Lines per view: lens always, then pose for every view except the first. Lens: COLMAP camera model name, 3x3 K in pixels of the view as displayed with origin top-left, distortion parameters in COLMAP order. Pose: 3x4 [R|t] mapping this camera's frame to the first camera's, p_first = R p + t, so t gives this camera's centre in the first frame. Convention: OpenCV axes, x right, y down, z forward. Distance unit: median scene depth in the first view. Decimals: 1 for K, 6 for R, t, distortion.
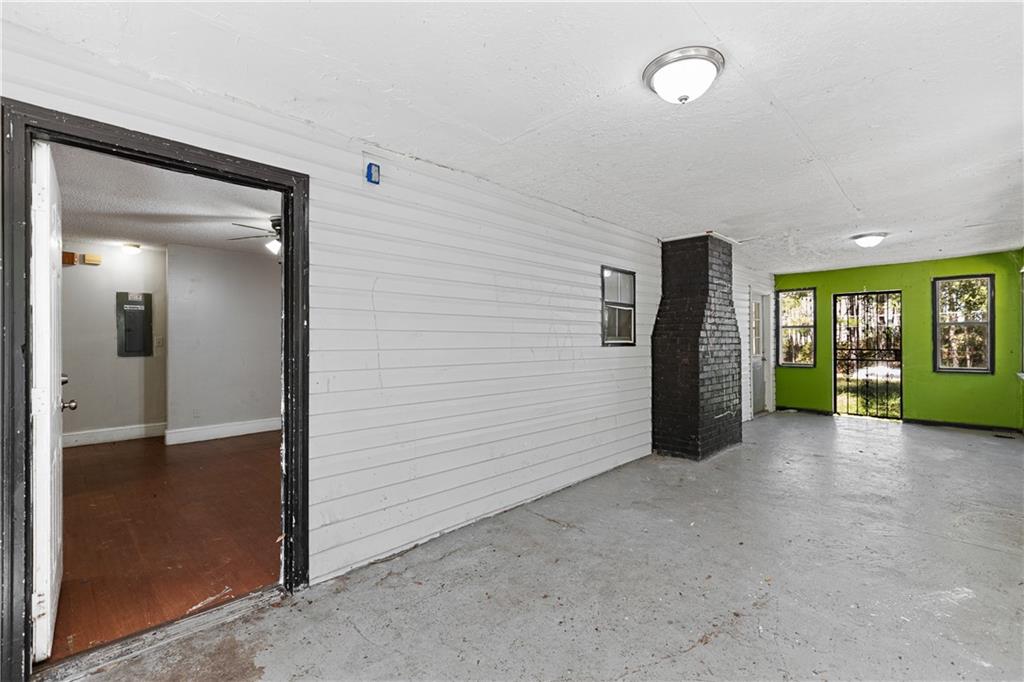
lens RADIAL K [[460.3, 0, 511.5], [0, 460.3, 338.7], [0, 0, 1]] dist [0.000037, -0.000246]
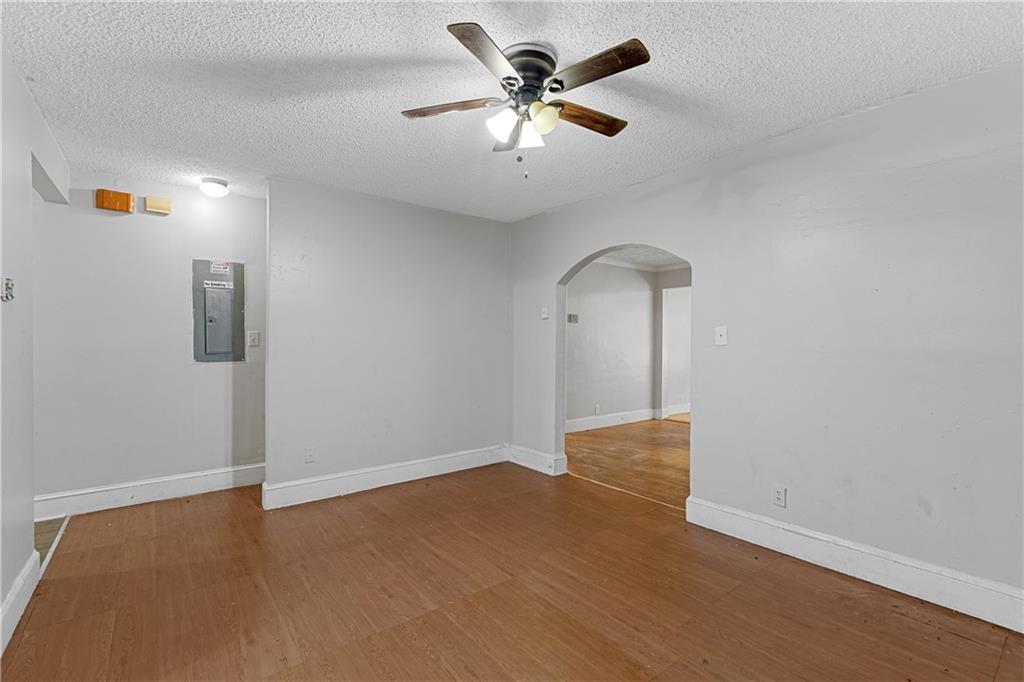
lens RADIAL K [[460.3, 0, 512.9], [0, 460.3, 345.2], [0, 0, 1]] dist [0.000037, -0.000246]
pose [[0.991383, 0.006748, -0.130824, -0.334674], [-0.006877, 0.999976, -0.000531, 0.013173], [0.130817, 0.001426, 0.991406, 0.424513]]
